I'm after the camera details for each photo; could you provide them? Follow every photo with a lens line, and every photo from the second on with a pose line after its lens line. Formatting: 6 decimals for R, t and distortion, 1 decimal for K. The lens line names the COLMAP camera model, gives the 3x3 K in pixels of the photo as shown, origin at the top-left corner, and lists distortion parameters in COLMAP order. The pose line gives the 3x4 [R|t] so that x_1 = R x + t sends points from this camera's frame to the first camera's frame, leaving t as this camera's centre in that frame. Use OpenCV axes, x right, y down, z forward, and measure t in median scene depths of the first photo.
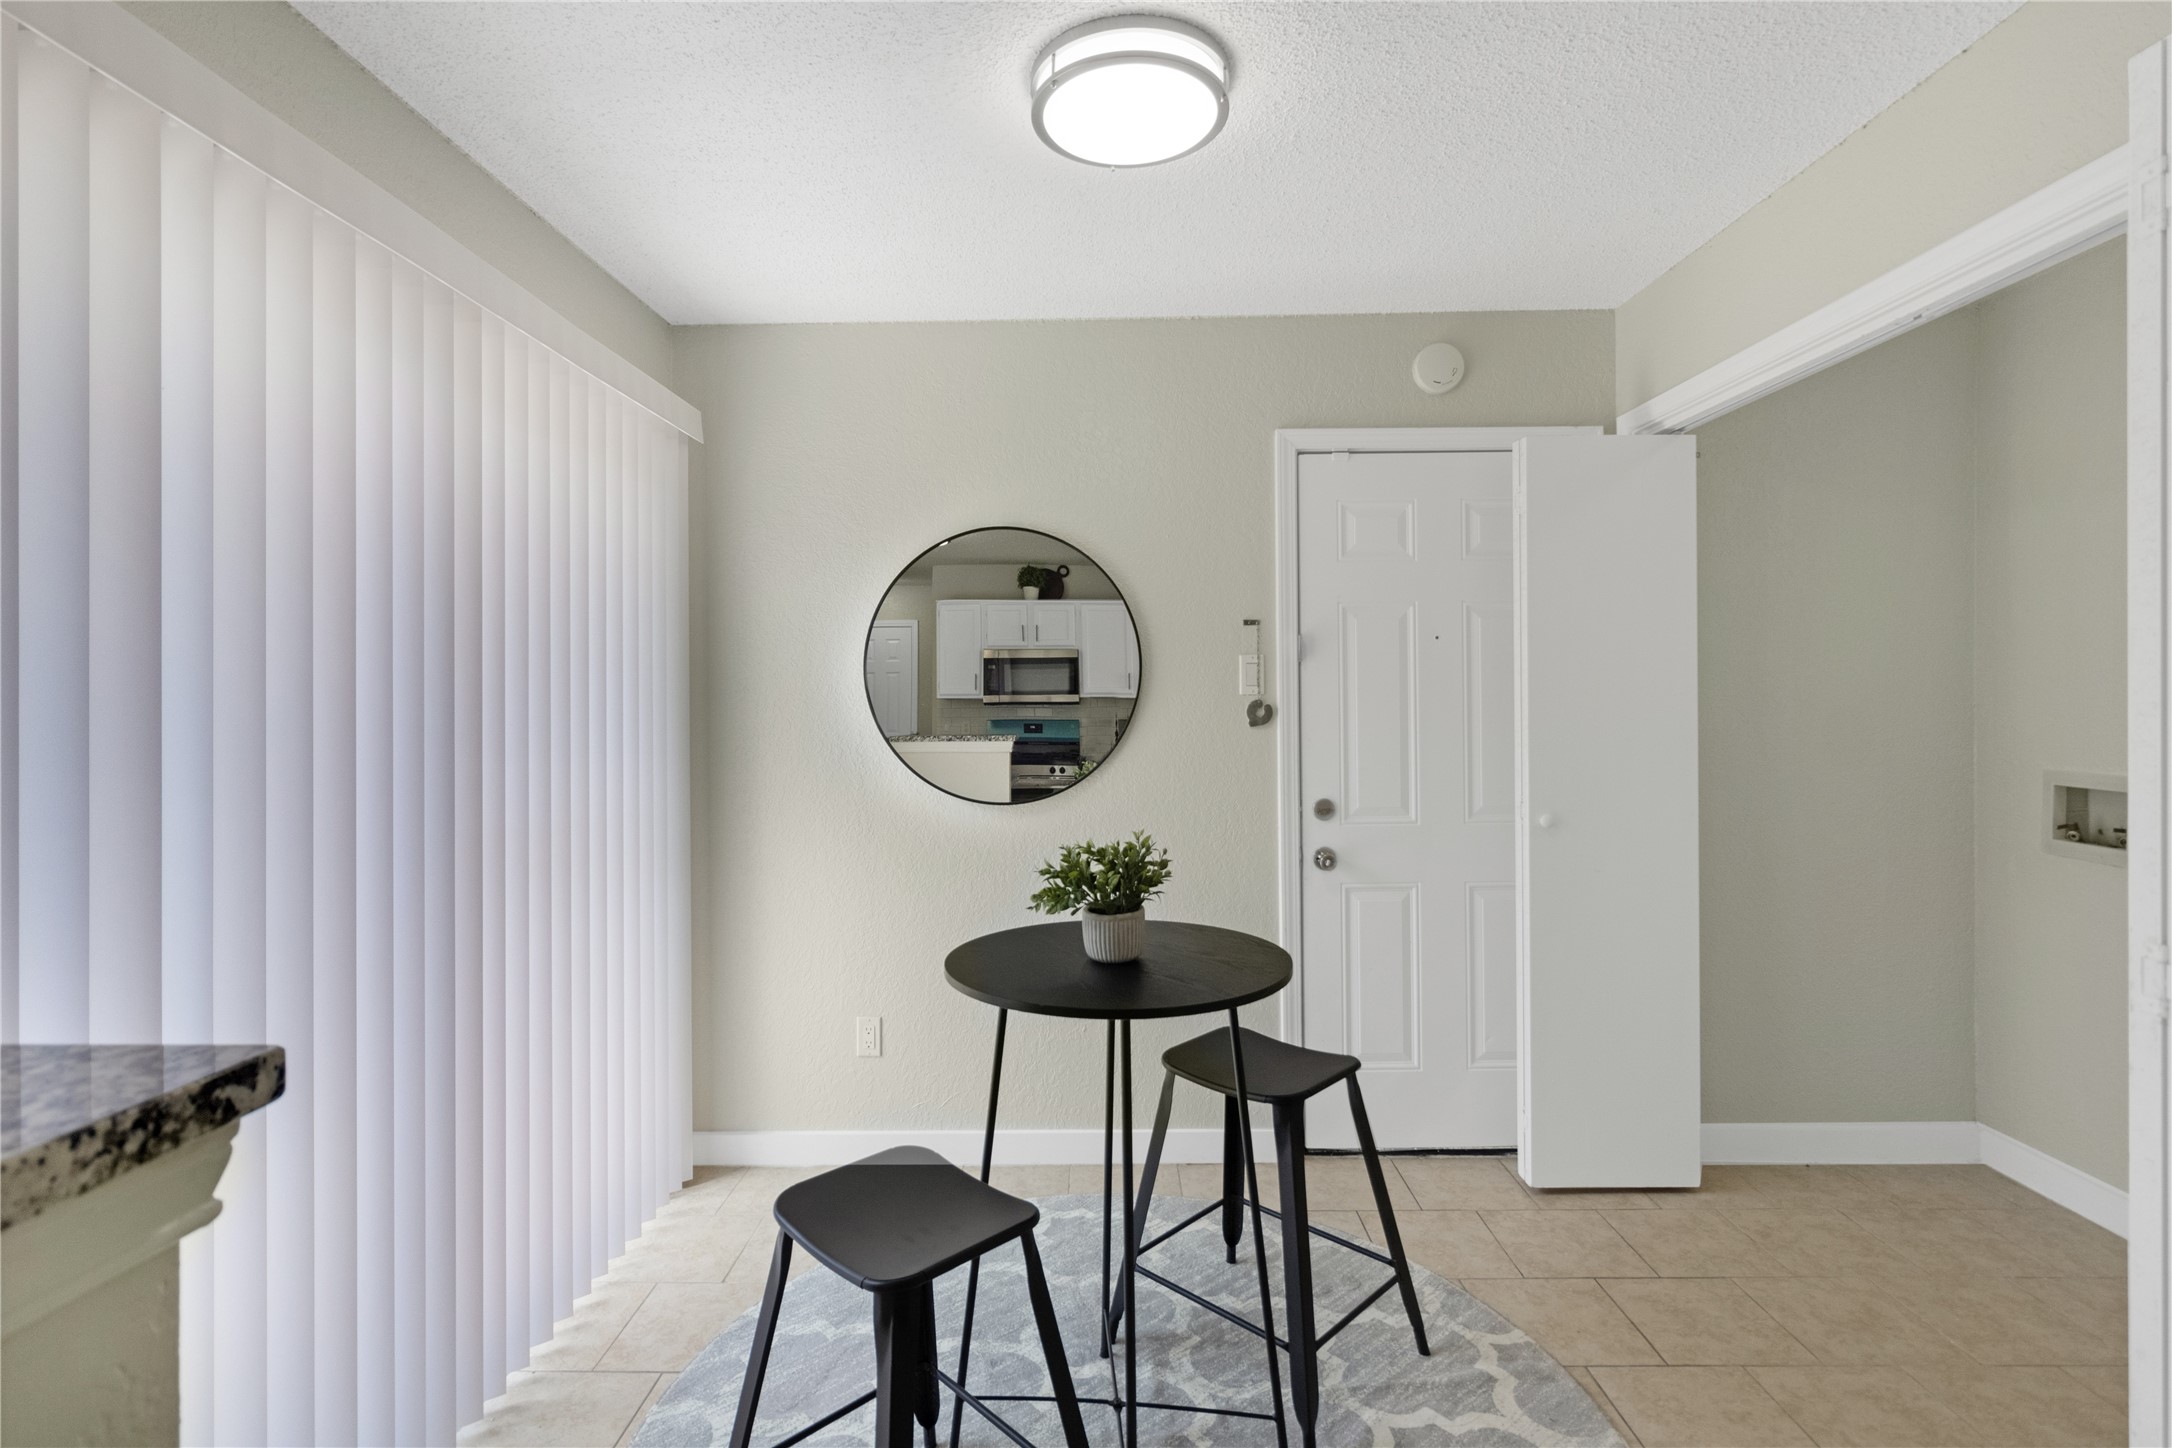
lens RADIAL K [[1030.2, 0, 1079.7], [0, 1030.2, 689.6], [0, 0, 1]] dist [-0.000546, -0.000069]
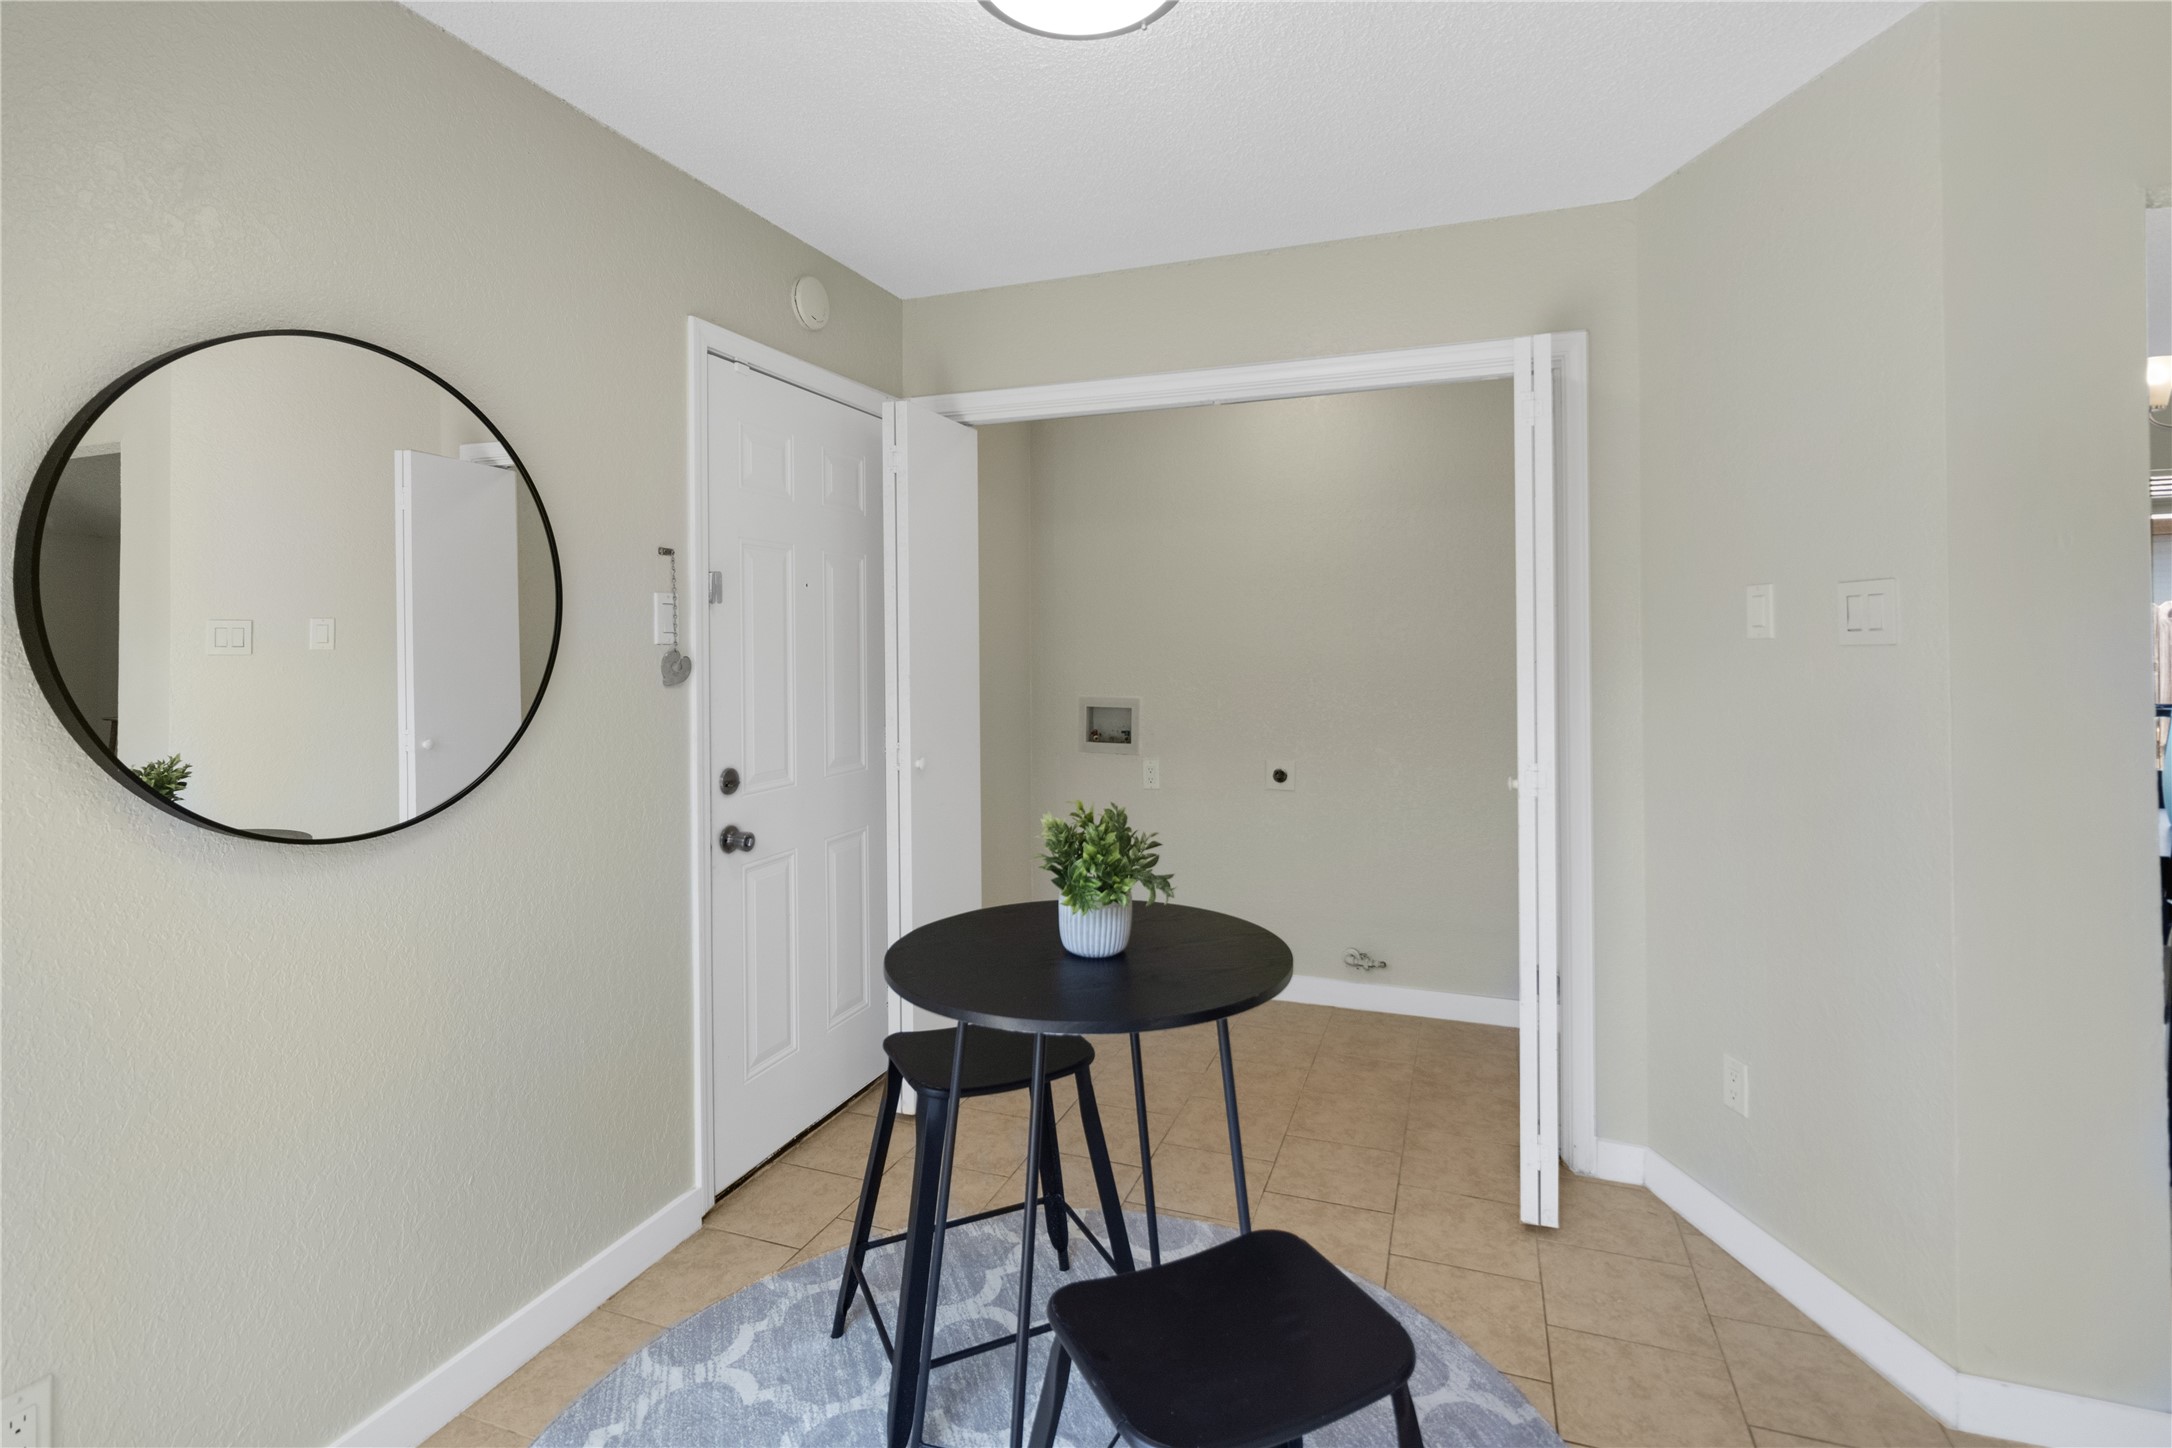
lens RADIAL K [[1047.9, 0, 1081.1], [0, 1047.9, 641.8], [0, 0, 1]] dist [-0.001380, -0.000059]
pose [[0.342715, 0.009947, 0.939387, -0.474638], [-0.001372, 0.999948, -0.010087, 0.010887], [-0.939438, 0.002168, 0.342711, 0.434957]]
